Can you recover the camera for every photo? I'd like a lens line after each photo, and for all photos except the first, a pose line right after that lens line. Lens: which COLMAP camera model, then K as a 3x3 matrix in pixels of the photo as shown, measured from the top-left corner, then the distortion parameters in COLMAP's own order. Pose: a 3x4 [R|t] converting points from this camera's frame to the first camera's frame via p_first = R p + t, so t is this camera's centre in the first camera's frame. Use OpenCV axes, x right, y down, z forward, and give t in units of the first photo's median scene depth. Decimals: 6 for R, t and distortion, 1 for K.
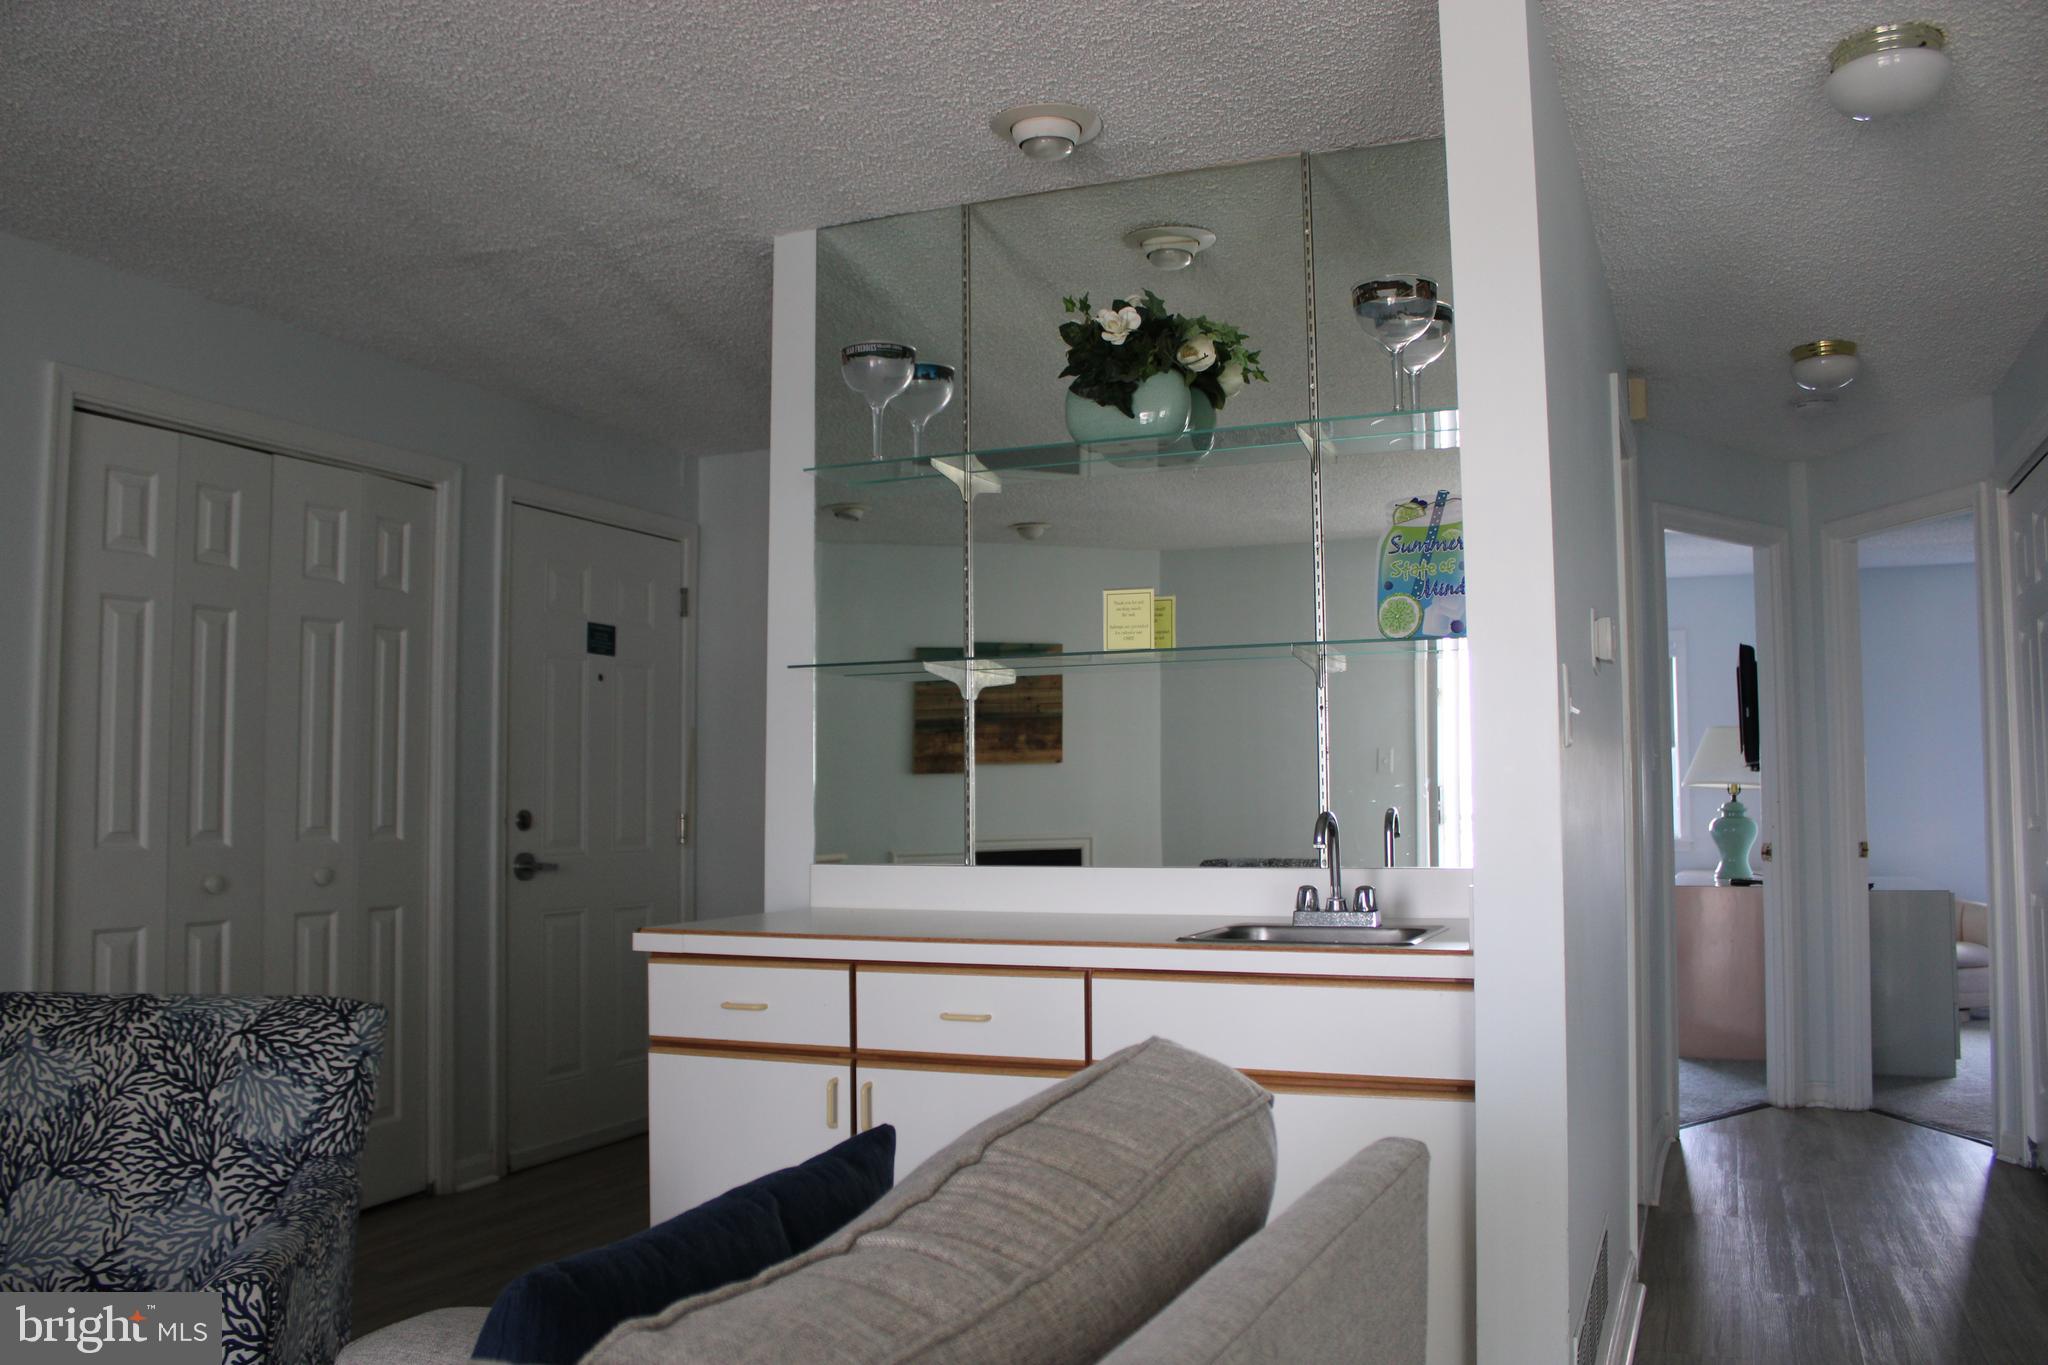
lens RADIAL K [[1706.6, 0, 1038.1], [0, 1706.6, 687.9], [0, 0, 1]] dist [-0.162390, 0.134641]
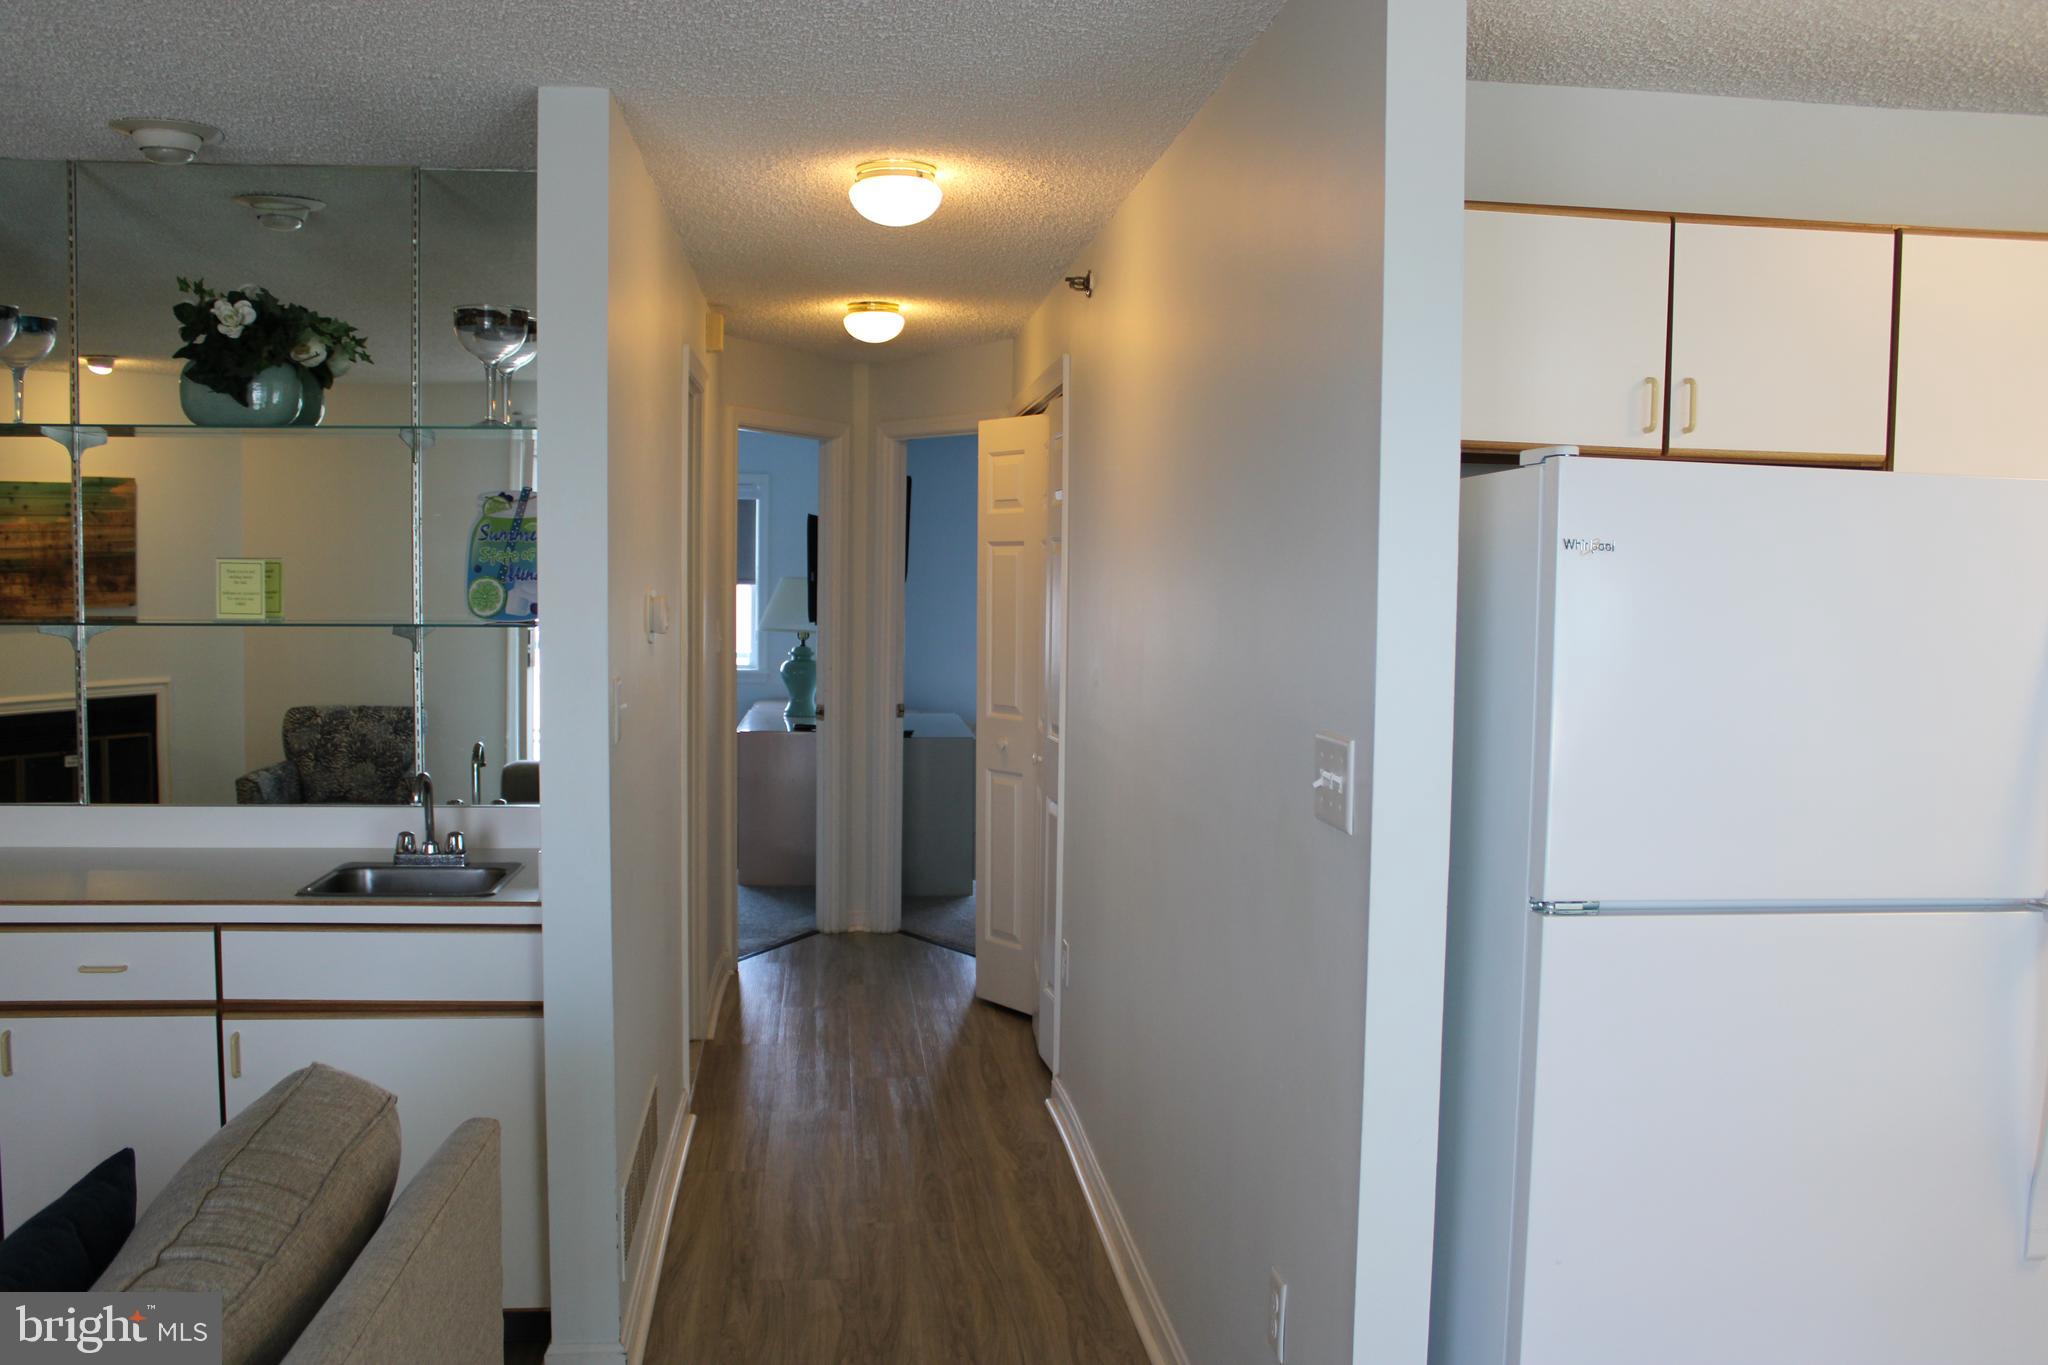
lens RADIAL K [[1786.4, 0, 1024.0], [0, 1786.4, 682.5], [0, 0, 1]] dist [-0.139571, 0.121320]
pose [[0.876715, -0.013965, 0.480807, -0.057008], [-0.048287, 0.991974, 0.116860, -0.164706], [-0.478580, -0.125670, 0.869004, -0.289380]]
